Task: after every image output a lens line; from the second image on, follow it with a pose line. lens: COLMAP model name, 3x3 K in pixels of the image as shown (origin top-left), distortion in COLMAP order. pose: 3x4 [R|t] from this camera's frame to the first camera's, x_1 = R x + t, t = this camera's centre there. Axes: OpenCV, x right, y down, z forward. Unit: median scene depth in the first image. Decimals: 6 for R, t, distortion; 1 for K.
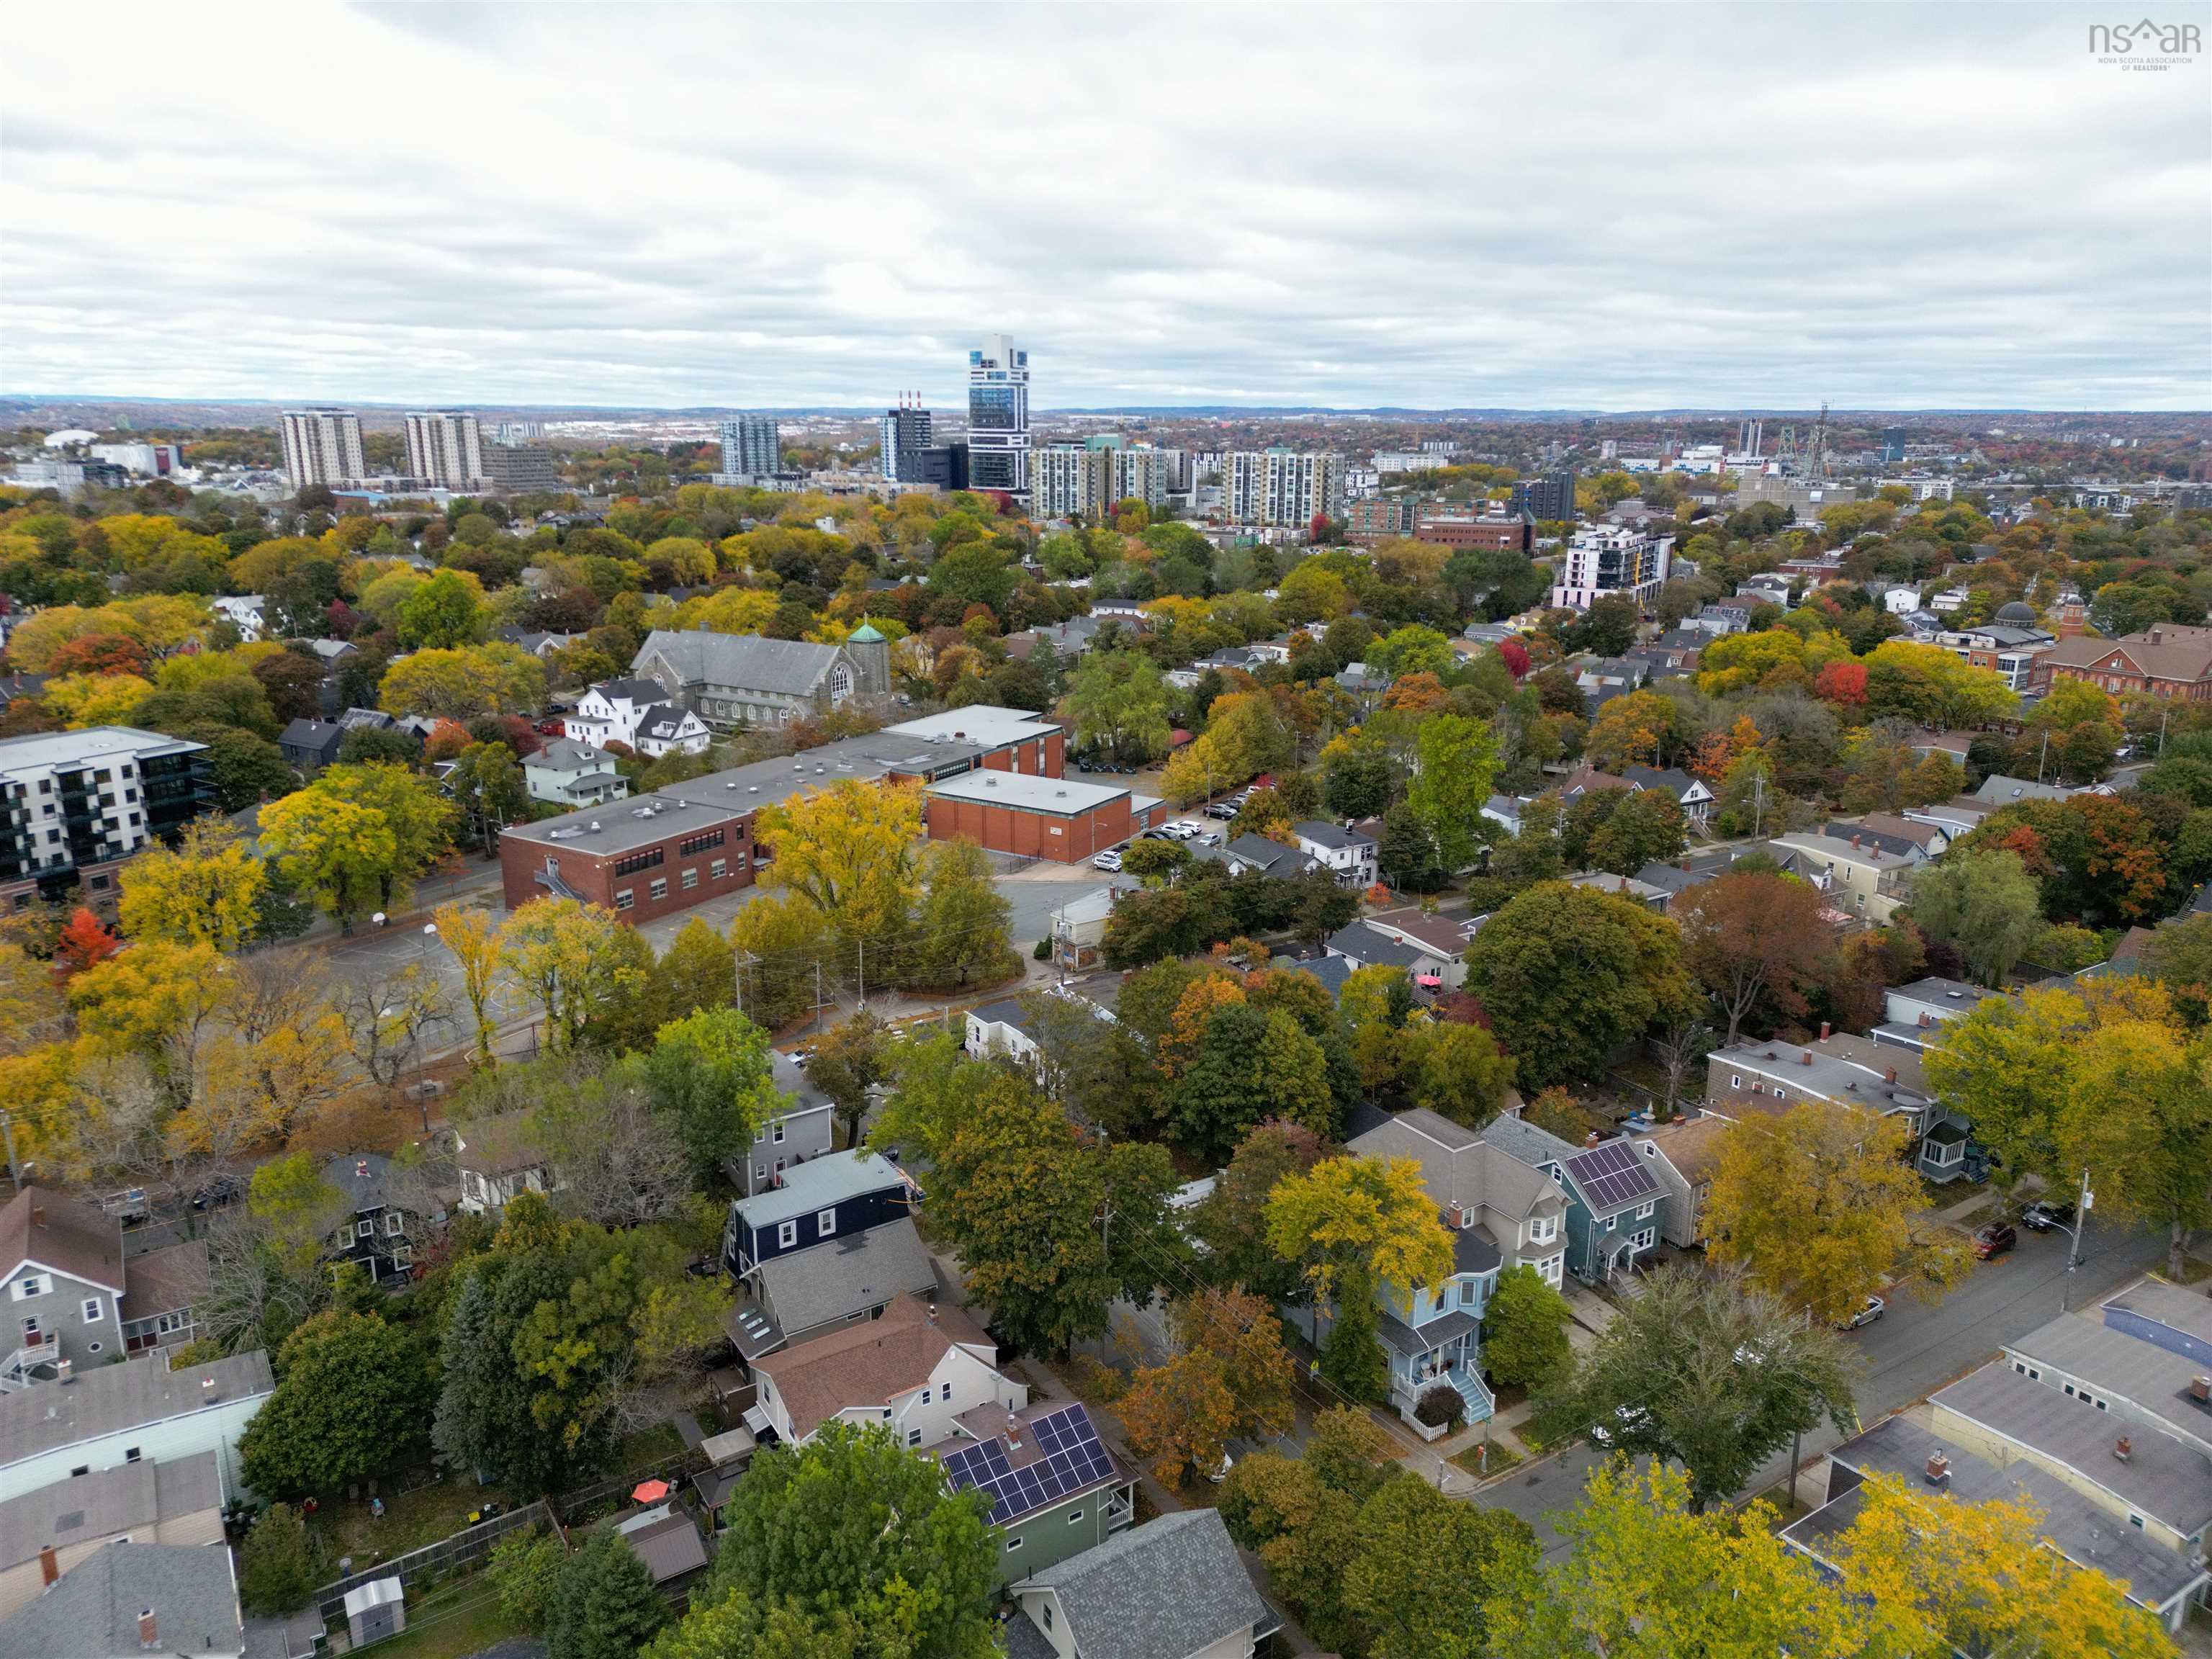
lens RADIAL K [[1533.7, 0, 1106.0], [0, 1533.7, 829.5], [0, 0, 1]] dist [0.096491, -0.108517]
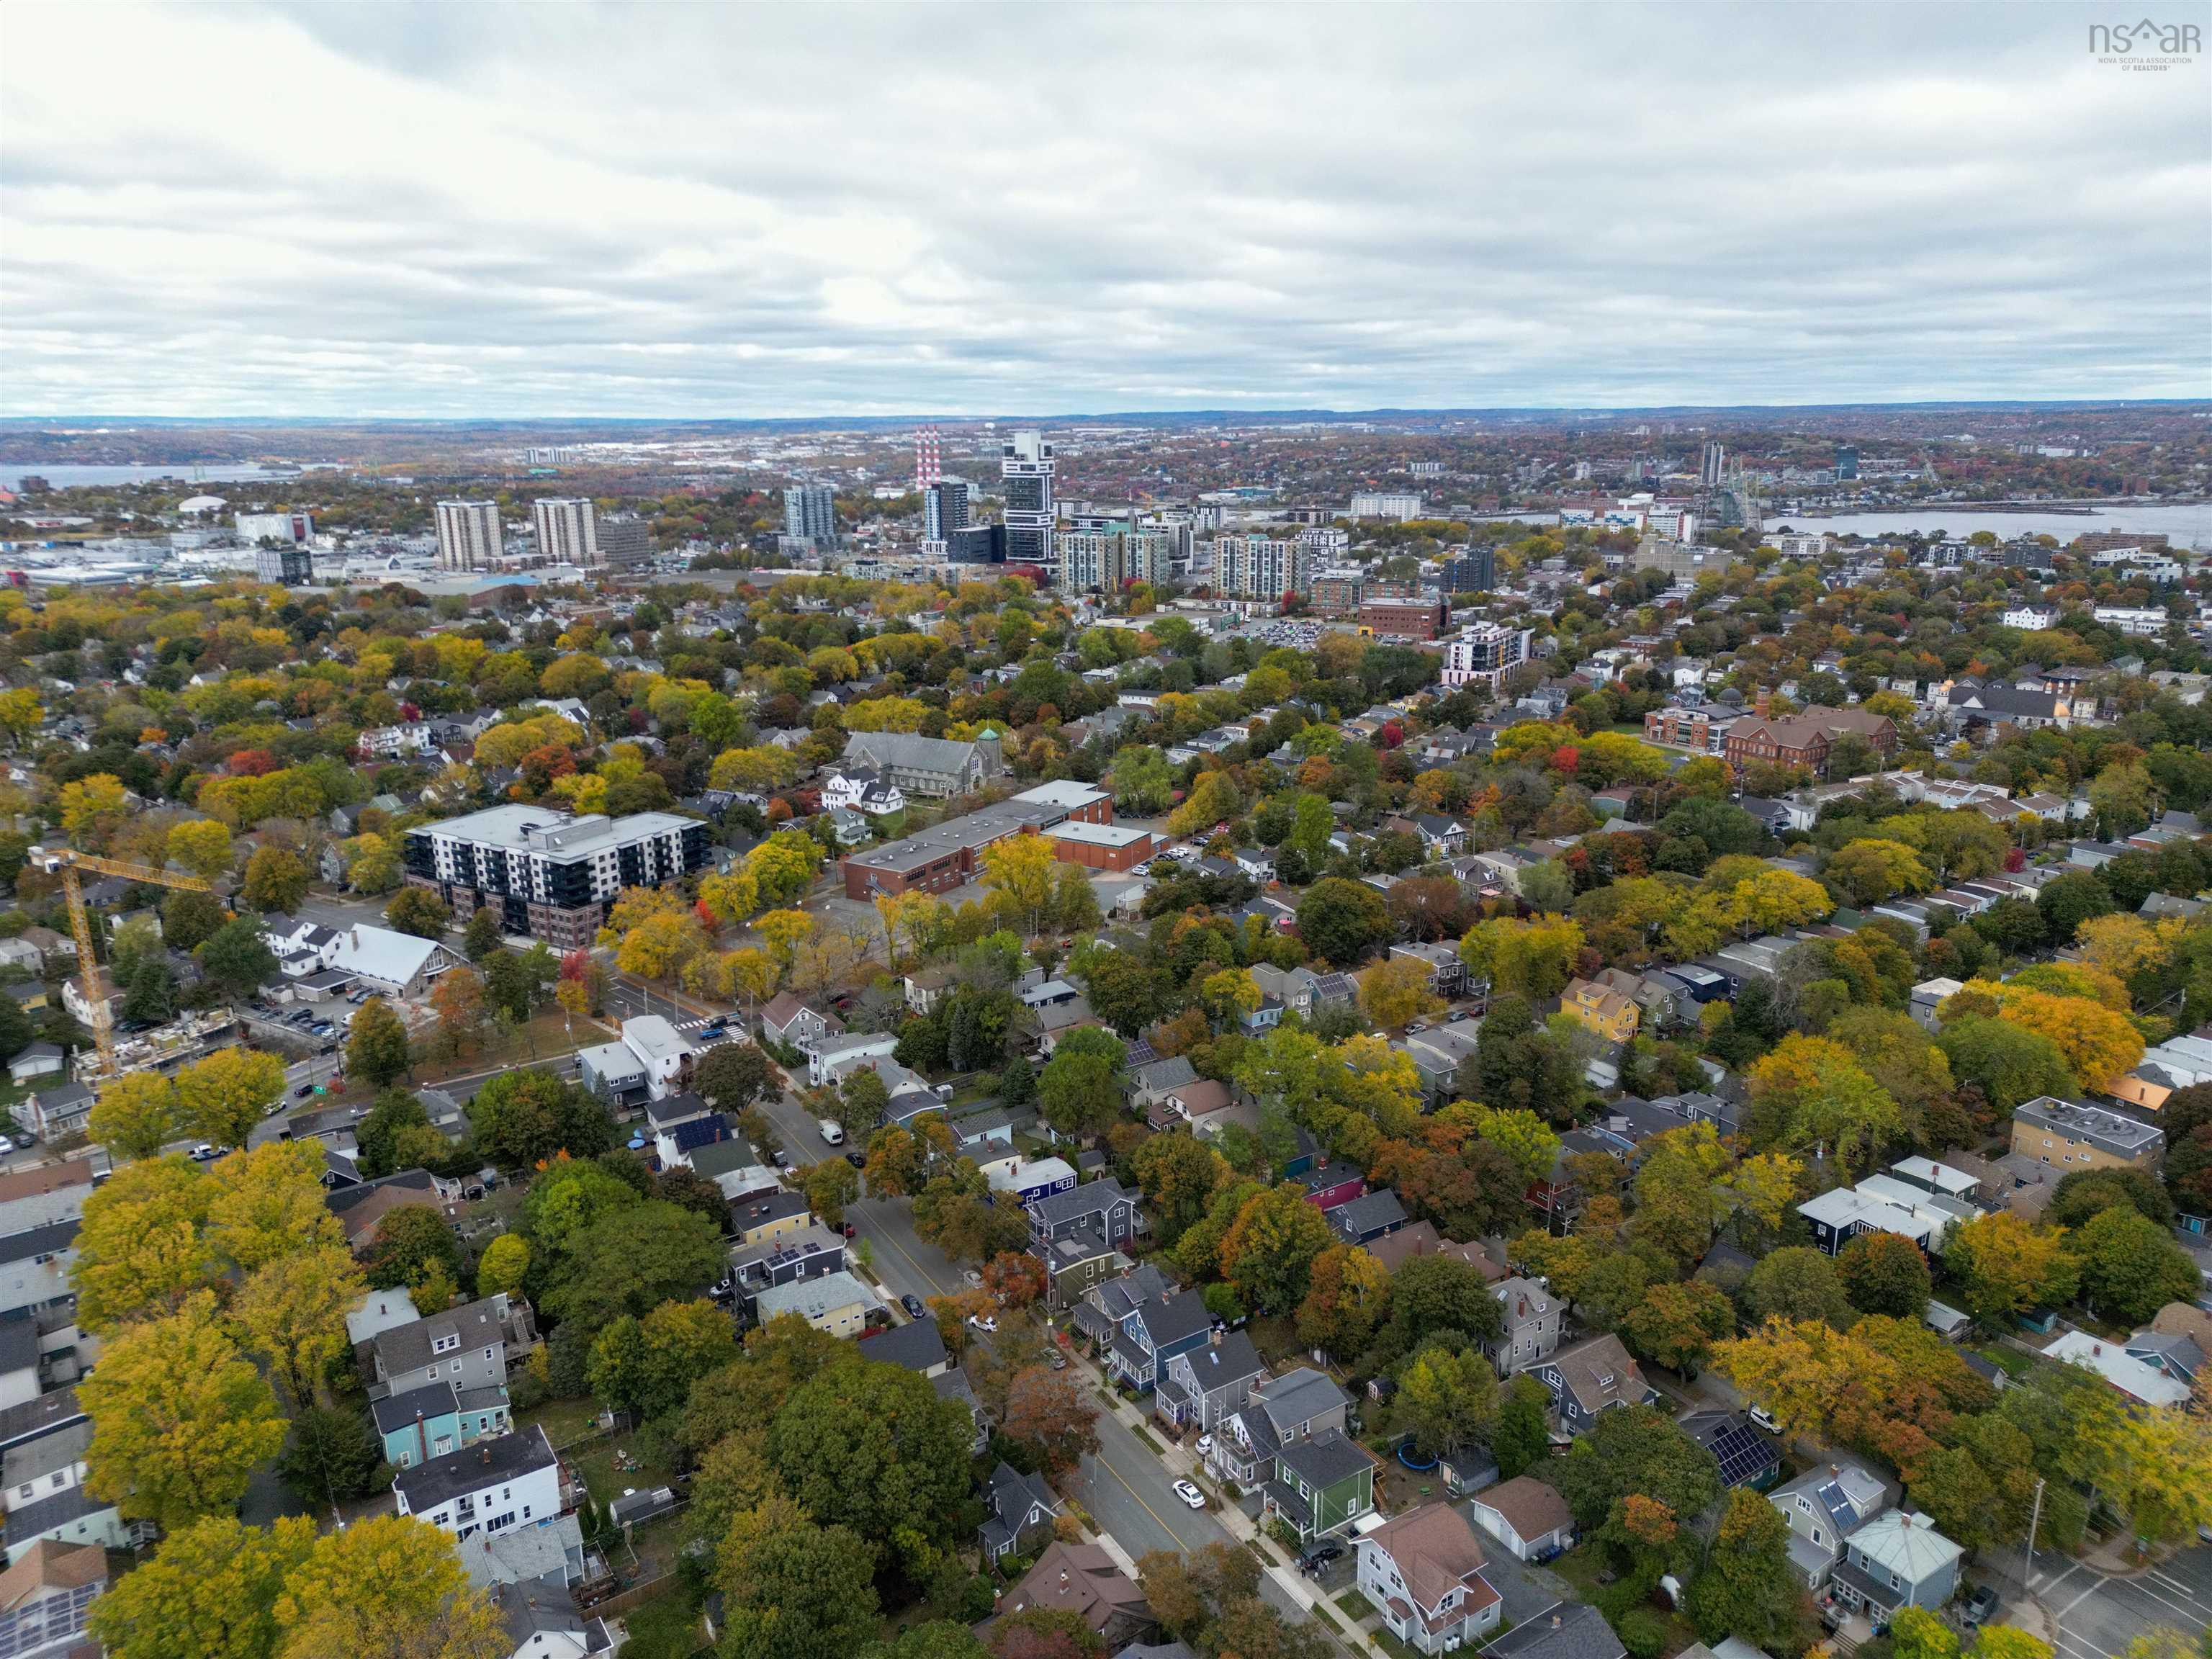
lens RADIAL K [[1533.7, 0, 1106.0], [0, 1533.7, 829.5], [0, 0, 1]] dist [0.096491, -0.108517]
pose [[0.999882, -0.014534, -0.005022, -0.018545], [0.014532, 0.999894, -0.000505, -0.018357], [0.005029, 0.000432, 0.999987, -0.556769]]
